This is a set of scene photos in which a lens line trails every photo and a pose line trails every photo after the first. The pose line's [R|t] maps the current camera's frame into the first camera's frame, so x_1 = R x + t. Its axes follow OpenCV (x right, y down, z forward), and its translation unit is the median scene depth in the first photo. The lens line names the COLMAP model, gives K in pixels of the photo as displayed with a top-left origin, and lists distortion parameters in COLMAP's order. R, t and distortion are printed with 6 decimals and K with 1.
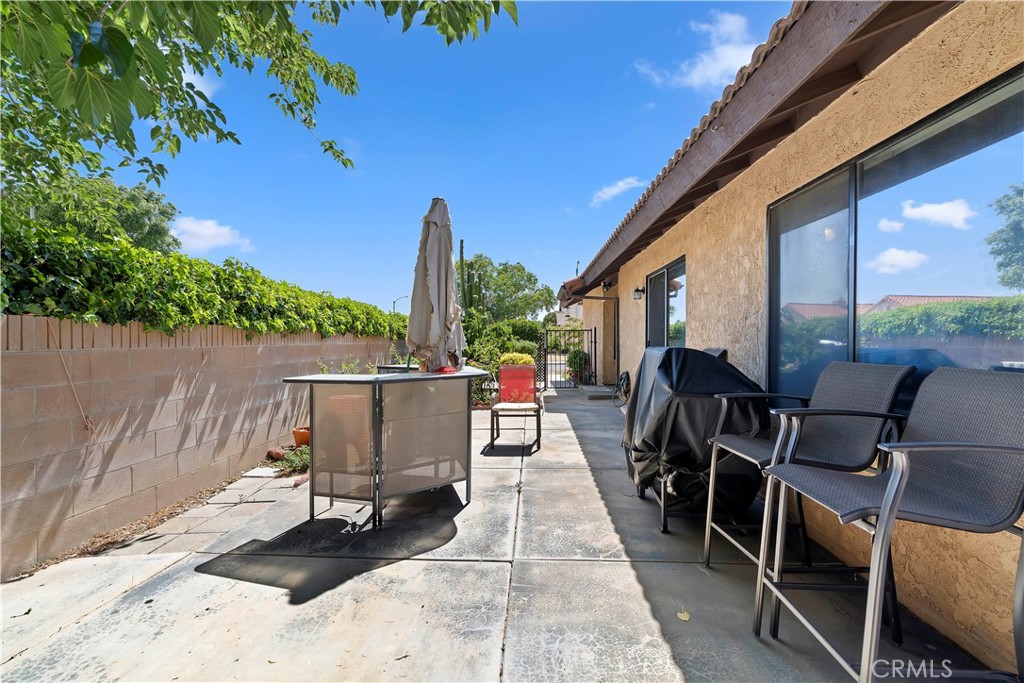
lens RADIAL K [[476.7, 0, 512.8], [0, 476.7, 339.8], [0, 0, 1]] dist [-0.000026, -0.000001]
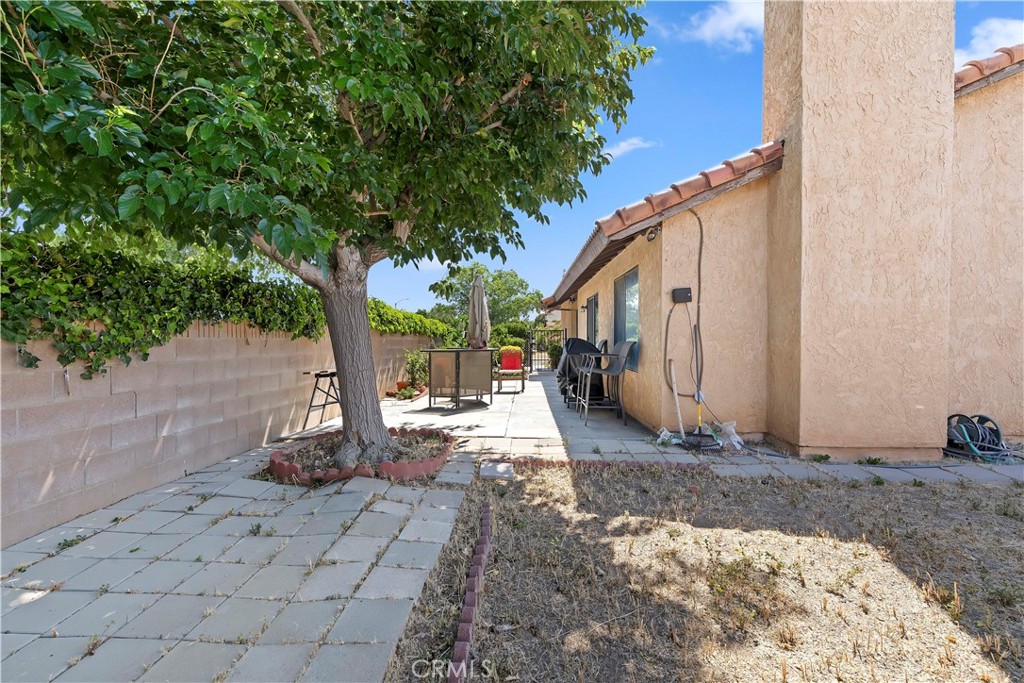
lens RADIAL K [[476.7, 0, 510.9], [0, 476.7, 340.7], [0, 0, 1]] dist [-0.000026, -0.000001]
pose [[0.999938, -0.000258, 0.011162, -0.008268], [0.000235, 0.999998, 0.002046, 0.007941], [-0.011162, -0.002043, 0.999936, -0.488361]]
